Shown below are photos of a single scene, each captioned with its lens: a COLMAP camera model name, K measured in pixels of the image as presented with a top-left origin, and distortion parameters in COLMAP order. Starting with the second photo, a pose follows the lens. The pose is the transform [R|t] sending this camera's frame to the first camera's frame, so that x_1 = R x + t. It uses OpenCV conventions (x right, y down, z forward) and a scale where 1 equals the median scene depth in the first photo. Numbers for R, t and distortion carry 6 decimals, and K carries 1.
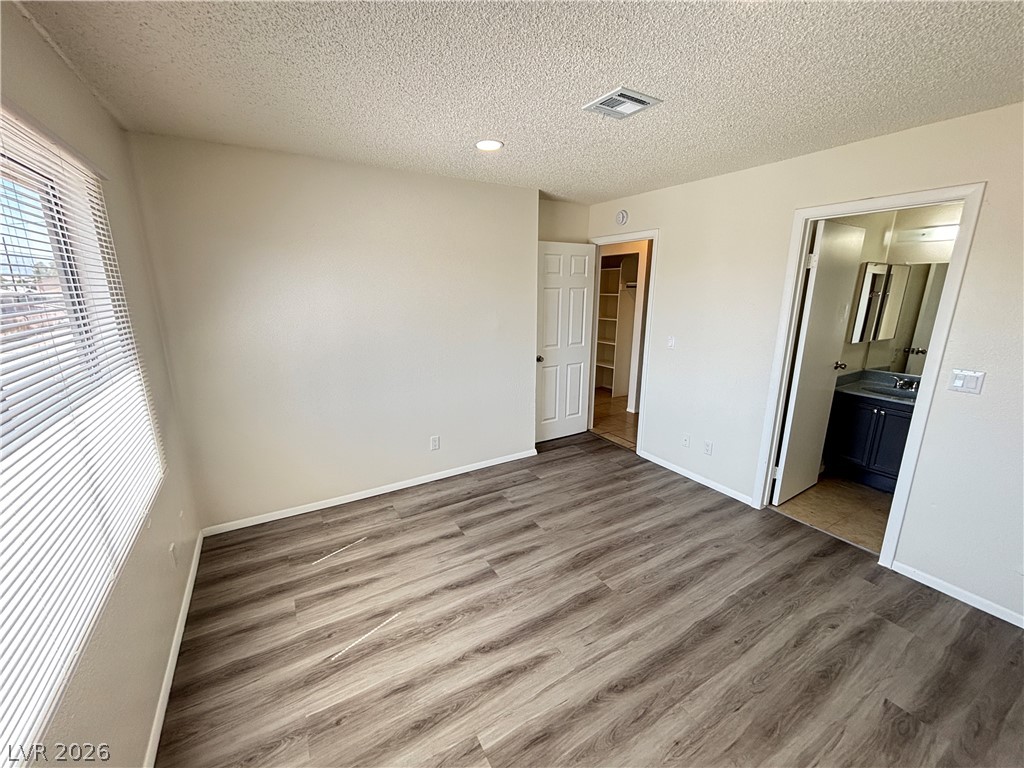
lens RADIAL K [[412.8, 0, 511.2], [0, 412.8, 382.8], [0, 0, 1]] dist [-0.001681, 0.000013]
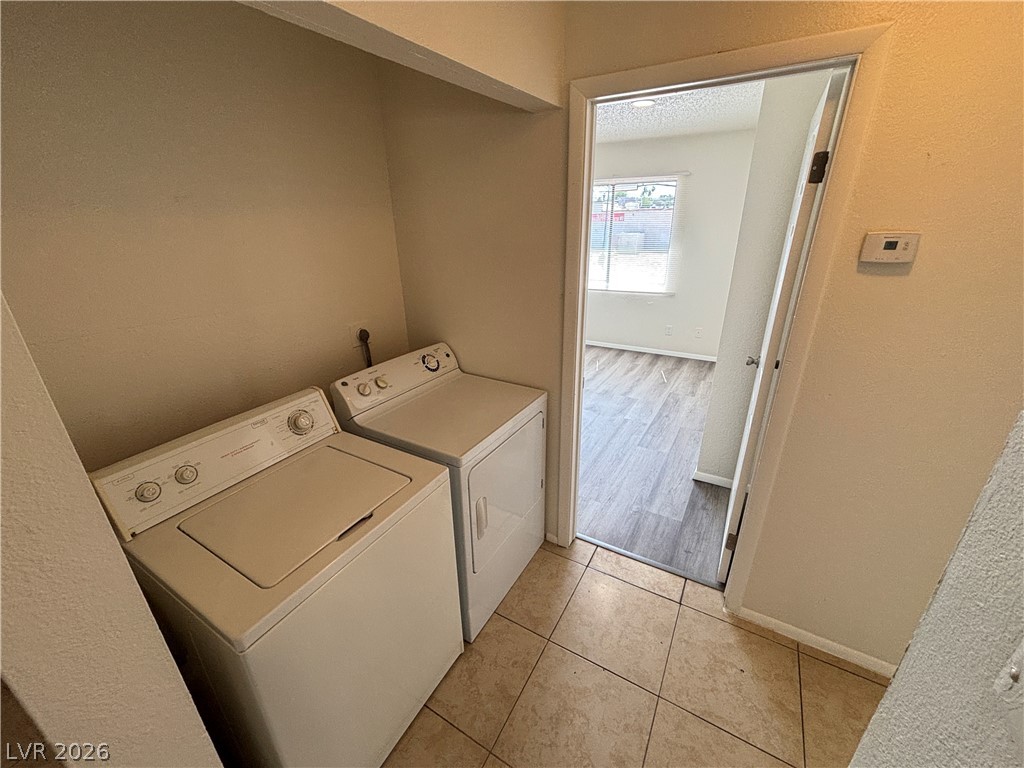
lens RADIAL K [[416.3, 0, 512.8], [0, 416.3, 382.0], [0, 0, 1]] dist [-0.000299, -0.000319]
pose [[-0.876243, 0.190602, -0.442571, 0.965336], [-0.097246, 0.829602, 0.549821, -0.496659], [0.471955, 0.524815, -0.708398, 2.056121]]
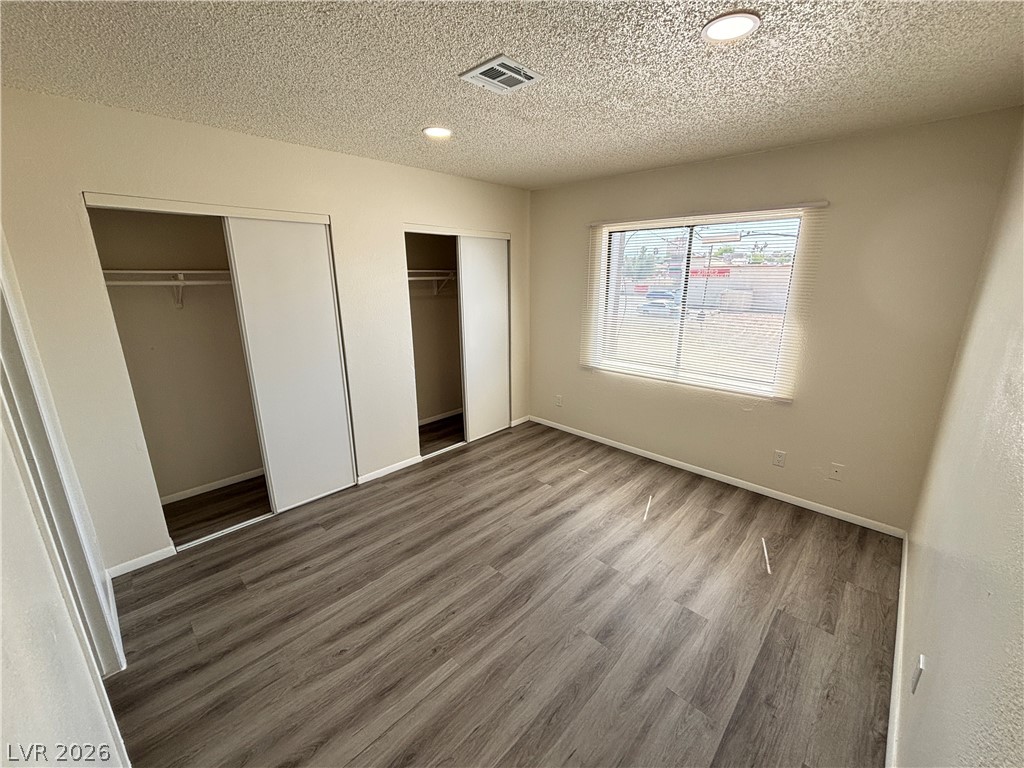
lens RADIAL K [[412.8, 0, 511.2], [0, 412.8, 382.8], [0, 0, 1]] dist [-0.001681, 0.000013]
pose [[-0.963566, 0.071339, -0.257781, 0.393024], [-0.060907, 0.879932, 0.471179, -0.378242], [0.260443, 0.469713, -0.843528, 1.544501]]
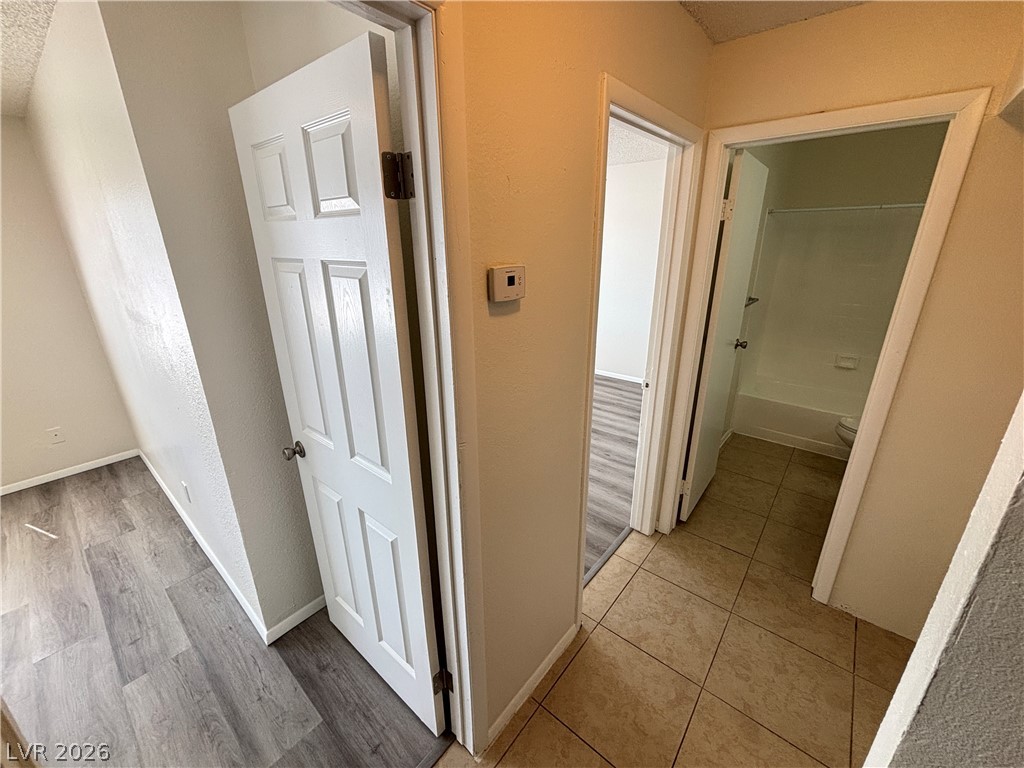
lens RADIAL K [[412.8, 0, 511.2], [0, 412.8, 382.8], [0, 0, 1]] dist [-0.001681, 0.000013]
pose [[0.328246, 0.305398, -0.893861, 0.739722], [-0.209743, 0.946234, 0.246270, -0.412631], [0.921012, 0.106644, 0.374653, 1.703488]]
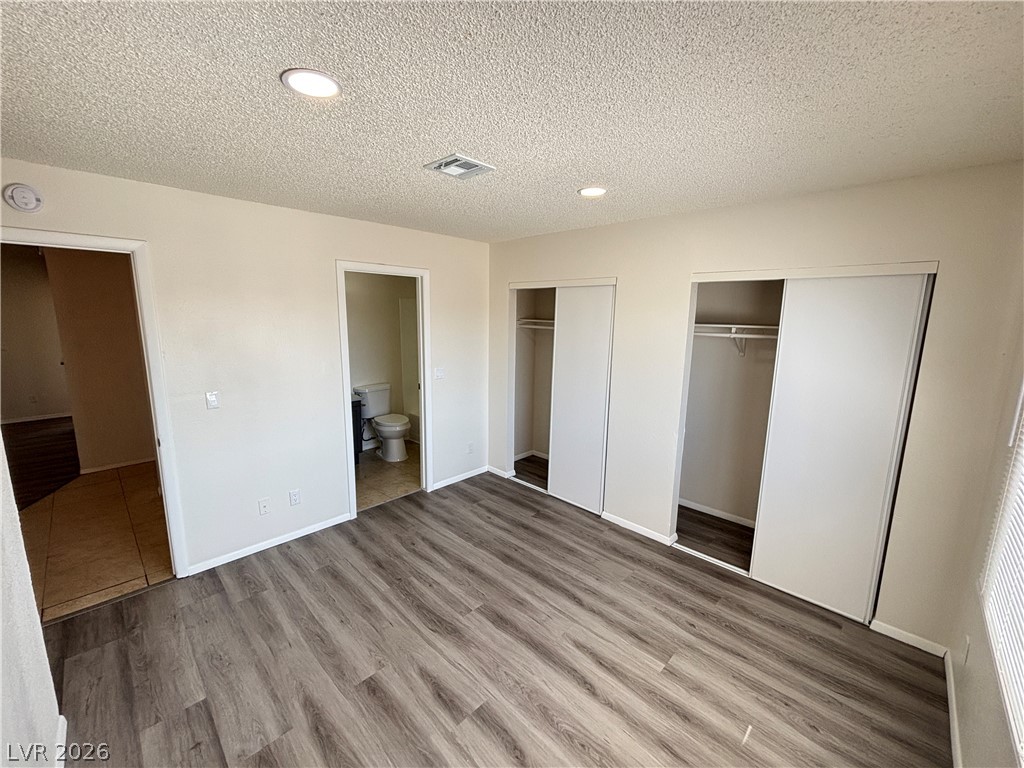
lens RADIAL K [[416.3, 0, 512.8], [0, 416.3, 382.0], [0, 0, 1]] dist [-0.000299, -0.000319]
pose [[-0.259972, -0.167140, 0.951041, -0.663856], [0.208478, 0.951962, 0.224290, -0.264082], [-0.942842, 0.256580, -0.212638, 0.922437]]
